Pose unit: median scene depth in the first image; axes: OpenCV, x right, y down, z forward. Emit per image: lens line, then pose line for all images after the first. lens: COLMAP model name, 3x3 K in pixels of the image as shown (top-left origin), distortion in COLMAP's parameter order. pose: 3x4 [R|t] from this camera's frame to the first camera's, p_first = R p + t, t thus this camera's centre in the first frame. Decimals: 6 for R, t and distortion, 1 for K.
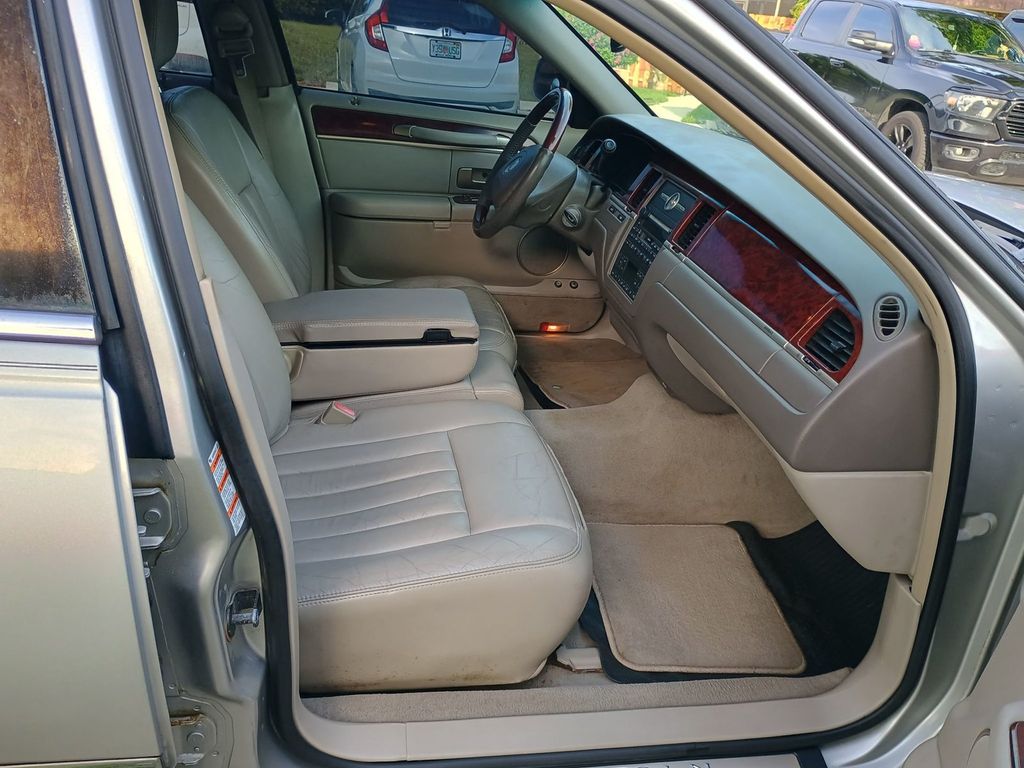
lens RADIAL K [[867.4, 0, 529.2], [0, 867.4, 393.9], [0, 0, 1]] dist [0.020619, -0.002072]
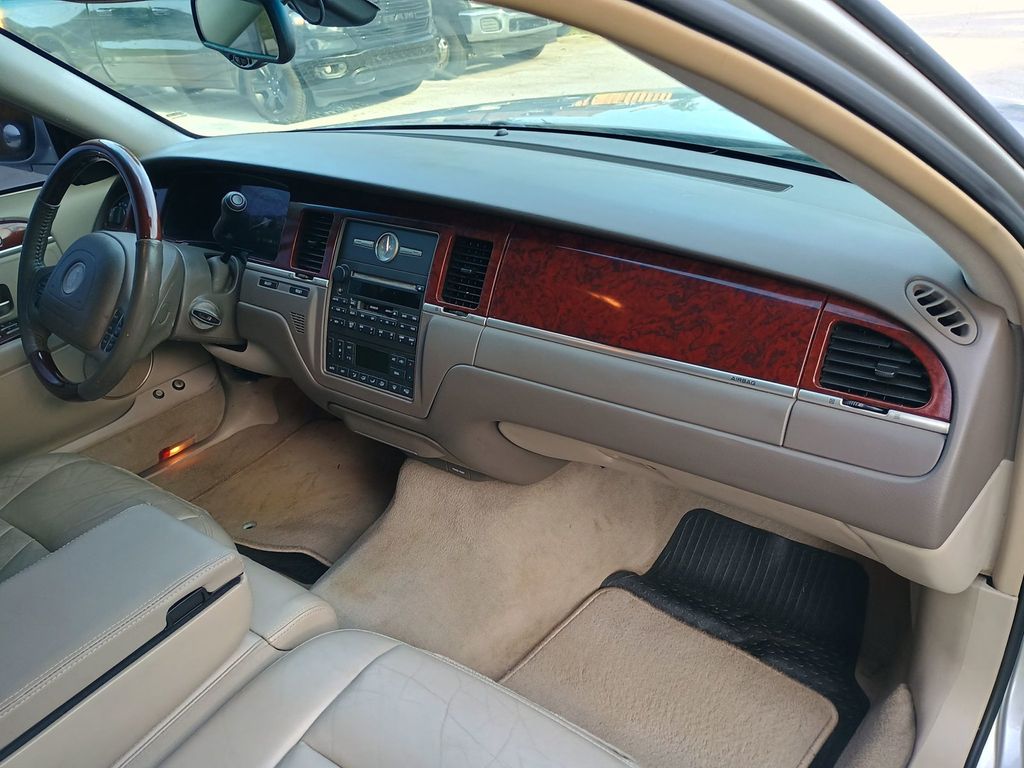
lens RADIAL K [[871.7, 0, 512.0], [0, 871.7, 384.0], [0, 0, 1]] dist [0.011701, -0.005824]
pose [[0.738219, -0.445829, 0.506231, -0.169974], [0.422113, 0.890679, 0.168853, -0.200512], [-0.526169, 0.089036, 0.845706, 0.358899]]
